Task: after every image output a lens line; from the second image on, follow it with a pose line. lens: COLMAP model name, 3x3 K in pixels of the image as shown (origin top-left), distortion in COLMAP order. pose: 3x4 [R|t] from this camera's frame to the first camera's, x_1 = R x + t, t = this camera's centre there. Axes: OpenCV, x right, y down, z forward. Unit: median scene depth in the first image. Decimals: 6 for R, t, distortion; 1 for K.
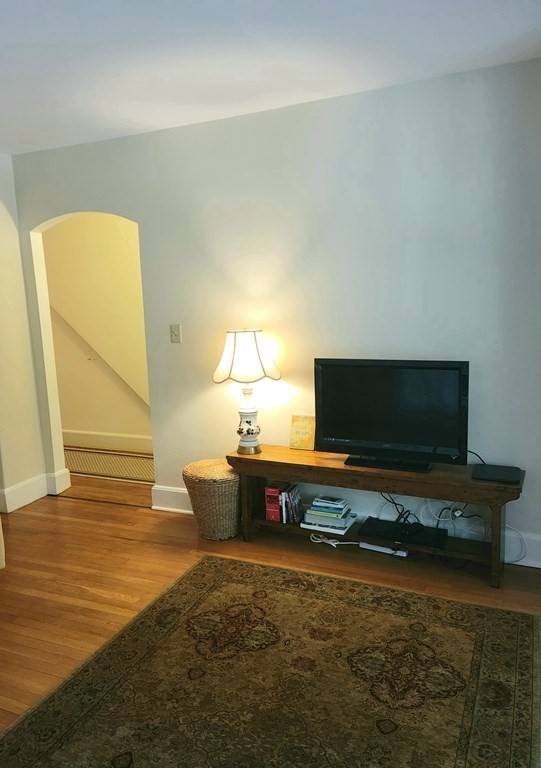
lens RADIAL K [[596.8, 0, 252.1], [0, 596.8, 384.2], [0, 0, 1]] dist [0.003479, -0.001237]
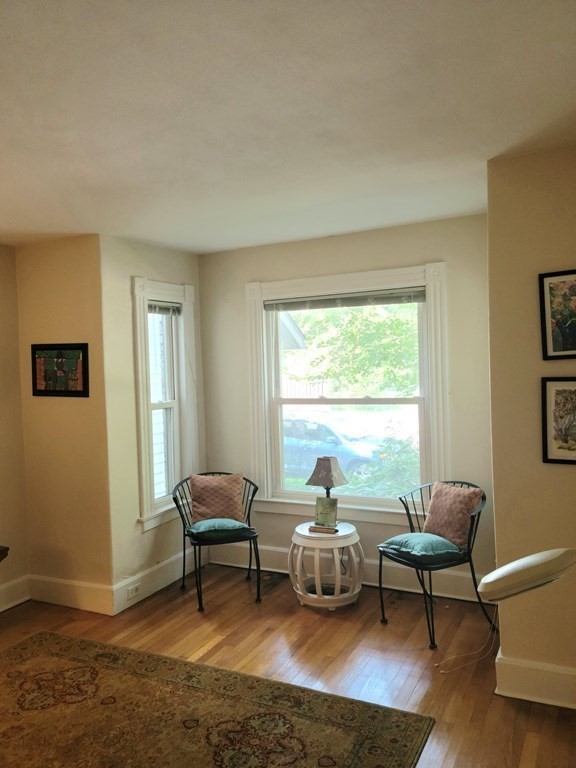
lens RADIAL K [[588.8, 0, 288.0], [0, 588.8, 384.0], [0, 0, 1]] dist [0.079780, -0.114041]
pose [[0.031492, -0.002995, 0.999500, -1.025204], [0.199409, 0.979911, -0.003347, -0.052984], [-0.979410, 0.199415, 0.031457, 0.361912]]
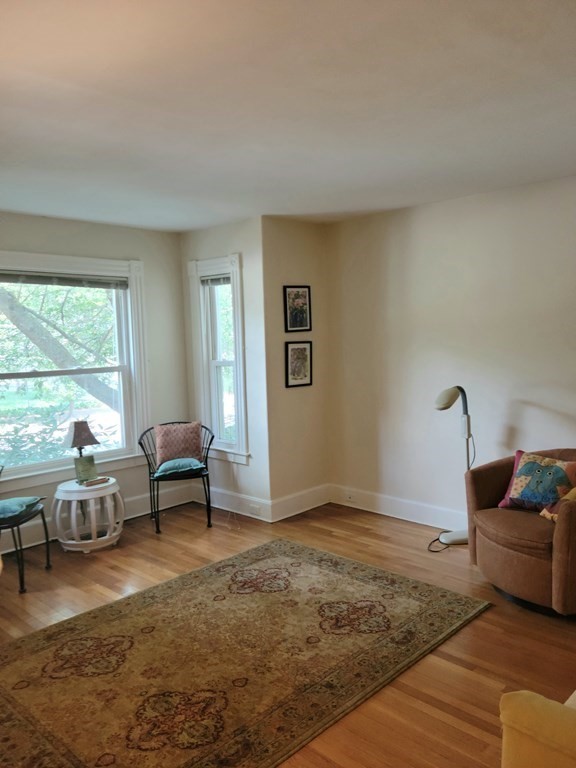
lens RADIAL K [[588.8, 0, 288.0], [0, 588.8, 384.0], [0, 0, 1]] dist [0.079780, -0.114041]
pose [[-0.932798, 0.032422, 0.358938, -0.615491], [0.121791, 0.965712, 0.229276, -0.313437], [-0.339197, 0.257583, -0.904763, 1.890800]]
